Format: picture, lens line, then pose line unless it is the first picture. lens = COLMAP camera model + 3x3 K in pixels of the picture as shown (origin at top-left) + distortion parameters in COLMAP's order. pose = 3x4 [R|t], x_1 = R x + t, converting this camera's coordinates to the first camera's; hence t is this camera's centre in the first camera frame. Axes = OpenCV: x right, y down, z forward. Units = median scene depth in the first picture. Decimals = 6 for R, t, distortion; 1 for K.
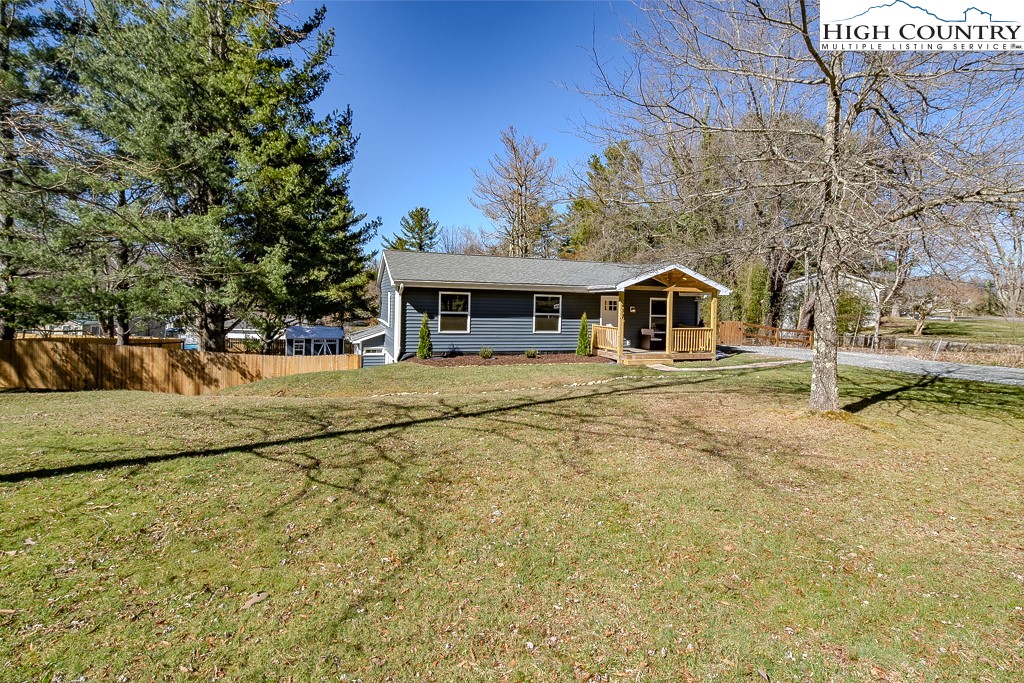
lens RADIAL K [[495.8, 0, 512.0], [0, 495.8, 341.5], [0, 0, 1]] dist [0.001256, -0.000334]
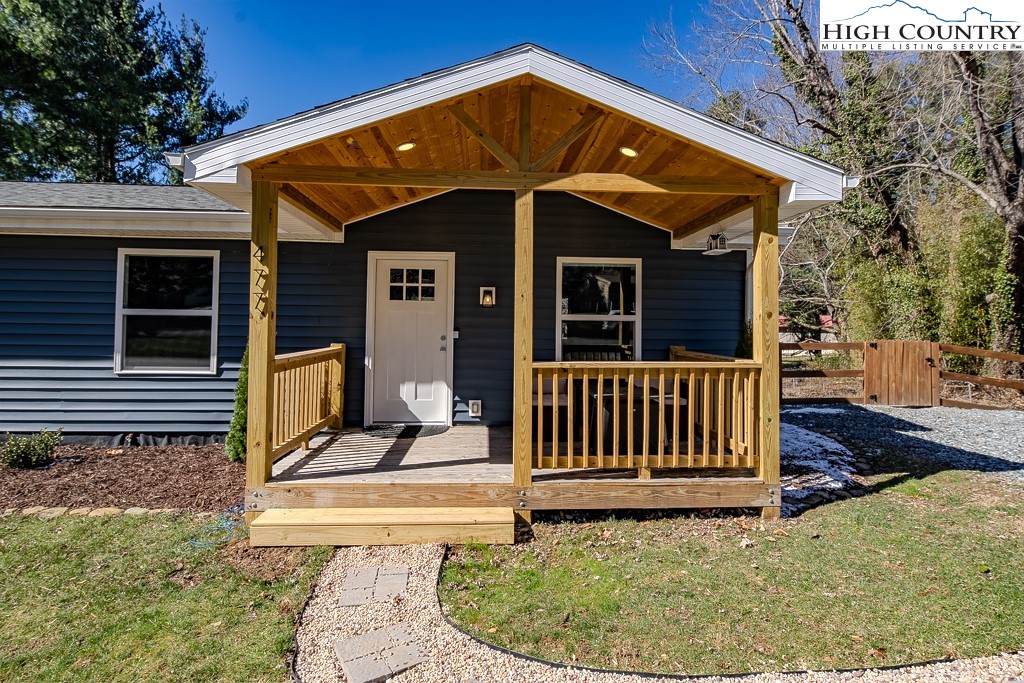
lens RADIAL K [[495.8, 0, 512.0], [0, 495.8, 341.5], [0, 0, 1]] dist [0.001256, -0.000334]
pose [[0.960916, -0.002466, -0.276830, 0.363364], [-0.011297, 0.998778, -0.048109, -0.025223], [0.276611, 0.049356, 0.959714, 0.771409]]
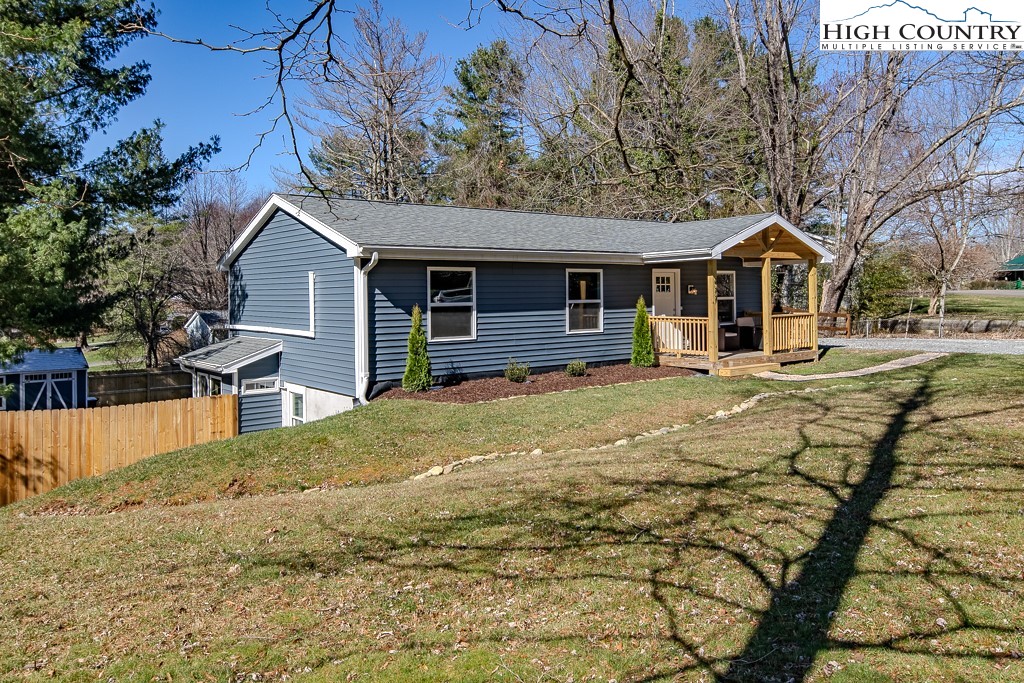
lens RADIAL K [[753.1, 0, 512.0], [0, 753.1, 341.5], [0, 0, 1]] dist [0.001212, 0.001534]
pose [[0.945764, -0.056246, 0.319947, -0.306668], [0.061126, 0.998116, -0.005223, -0.007735], [-0.319050, 0.024497, 0.947421, 0.171880]]
